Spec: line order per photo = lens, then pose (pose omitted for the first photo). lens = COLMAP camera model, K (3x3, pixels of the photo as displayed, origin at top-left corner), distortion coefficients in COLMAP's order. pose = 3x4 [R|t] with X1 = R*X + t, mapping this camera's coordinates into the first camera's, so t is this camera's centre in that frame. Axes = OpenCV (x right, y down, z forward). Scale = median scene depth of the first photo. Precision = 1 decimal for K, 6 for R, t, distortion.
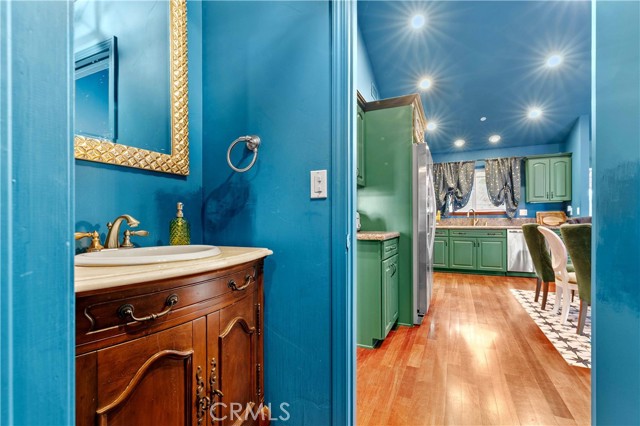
lens RADIAL K [[293.6, 0, 320.0], [0, 293.6, 213.0], [0, 0, 1]] dist [0.000185, 0.000125]
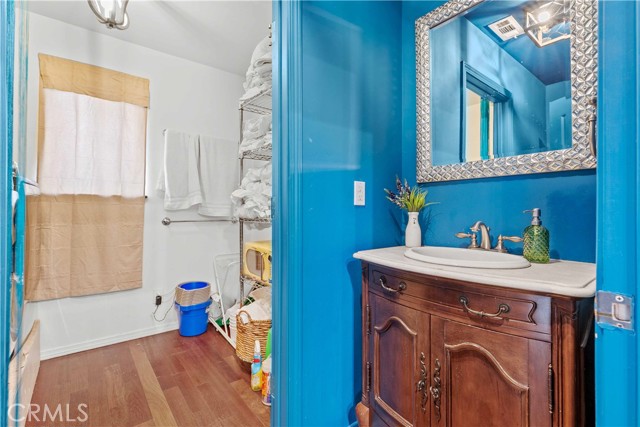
lens RADIAL K [[293.6, 0, 320.0], [0, 293.6, 213.5], [0, 0, 1]] dist [0.000185, 0.000125]
pose [[-0.440288, -0.002940, -0.897852, 0.629009], [0.000185, 0.999994, -0.003366, -0.018844], [0.897857, -0.001648, -0.440285, 0.902679]]
